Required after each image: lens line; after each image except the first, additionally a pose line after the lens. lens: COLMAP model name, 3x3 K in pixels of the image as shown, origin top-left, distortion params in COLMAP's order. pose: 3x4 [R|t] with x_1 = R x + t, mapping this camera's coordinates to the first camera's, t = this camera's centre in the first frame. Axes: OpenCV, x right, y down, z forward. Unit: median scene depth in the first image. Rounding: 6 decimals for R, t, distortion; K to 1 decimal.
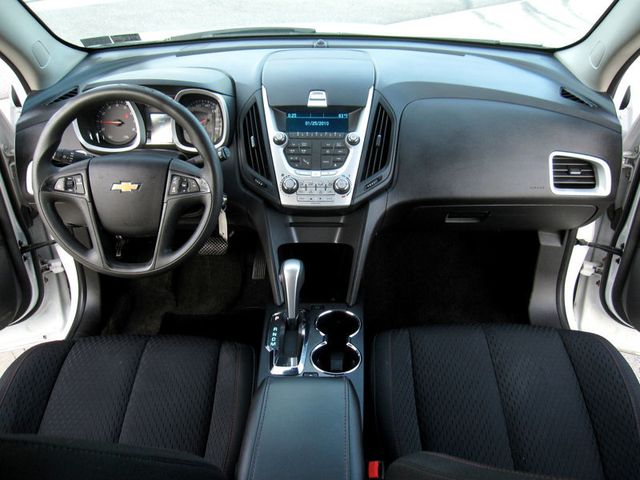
lens RADIAL K [[533.5, 0, 320.0], [0, 533.5, 240.0], [0, 0, 1]] dist [-0.041315, 0.004107]
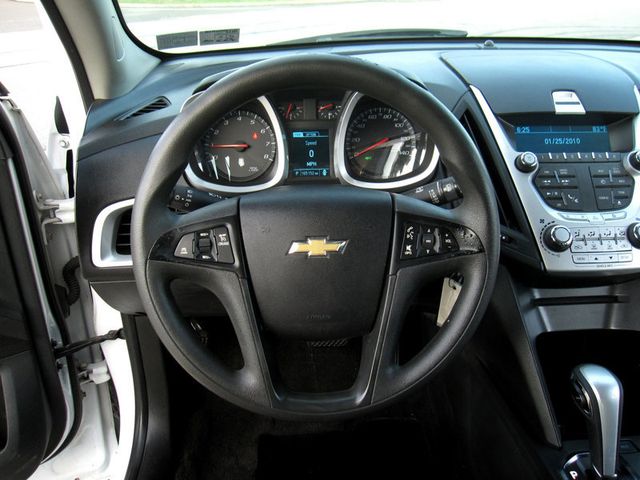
lens RADIAL K [[533.5, 0, 320.0], [0, 533.5, 240.0], [0, 0, 1]] dist [-0.041315, 0.004107]
pose [[0.998078, -0.031625, 0.053286, -0.338678], [0.037758, 0.992256, -0.118335, -0.038182], [-0.049131, 0.120119, 0.991543, 0.408042]]
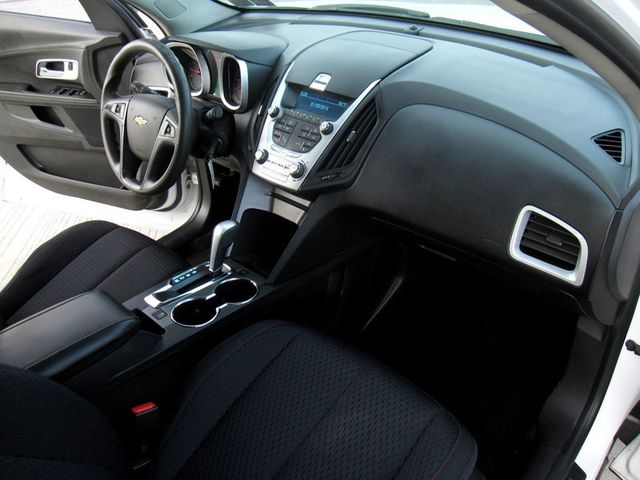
lens RADIAL K [[533.5, 0, 320.0], [0, 533.5, 240.0], [0, 0, 1]] dist [-0.041315, 0.004107]
pose [[0.753037, 0.346358, -0.559439, 0.655937], [-0.313461, 0.936398, 0.157802, -0.143873], [0.578513, 0.056532, 0.813712, 0.200502]]
